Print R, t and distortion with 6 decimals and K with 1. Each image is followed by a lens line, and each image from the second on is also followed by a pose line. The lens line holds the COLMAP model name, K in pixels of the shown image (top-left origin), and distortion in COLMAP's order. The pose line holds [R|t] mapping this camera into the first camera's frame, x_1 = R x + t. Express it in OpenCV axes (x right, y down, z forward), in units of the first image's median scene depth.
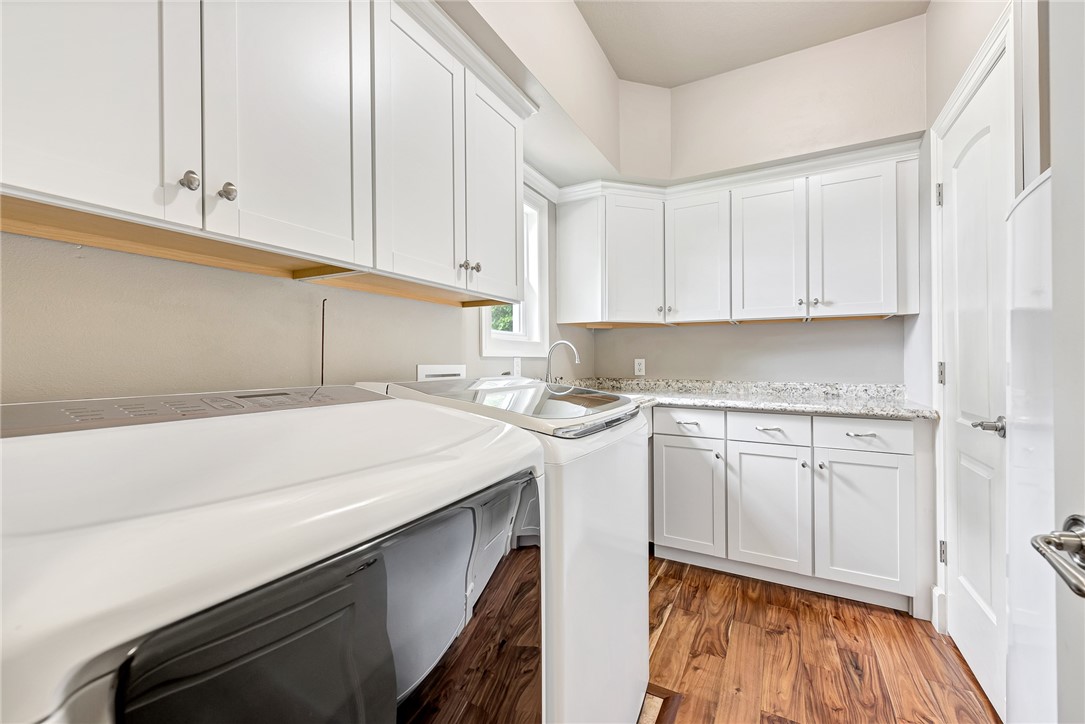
lens RADIAL K [[434.2, 0, 543.8], [0, 434.2, 359.5], [0, 0, 1]] dist [0.010781, -0.003043]
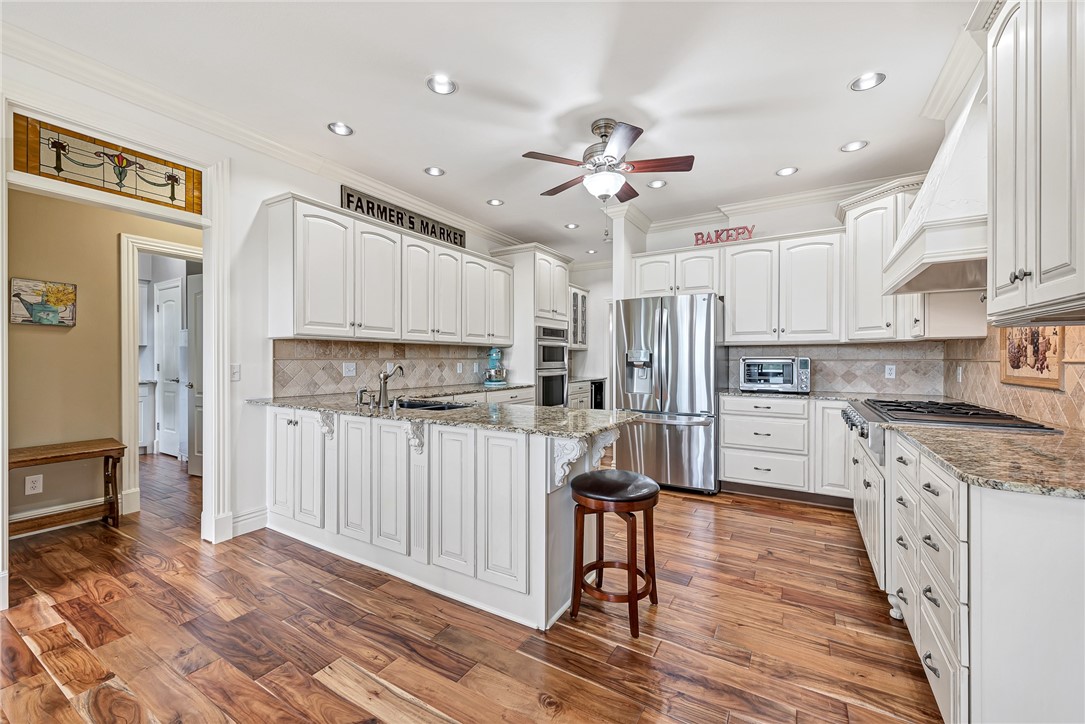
lens RADIAL K [[434.2, 0, 545.3], [0, 434.2, 359.0], [0, 0, 1]] dist [0.010781, -0.003043]
pose [[0.033622, 0.005502, 0.999419, -1.932799], [-0.008154, 0.999953, -0.005231, -0.029891], [-0.999401, -0.007973, 0.033665, -1.694306]]
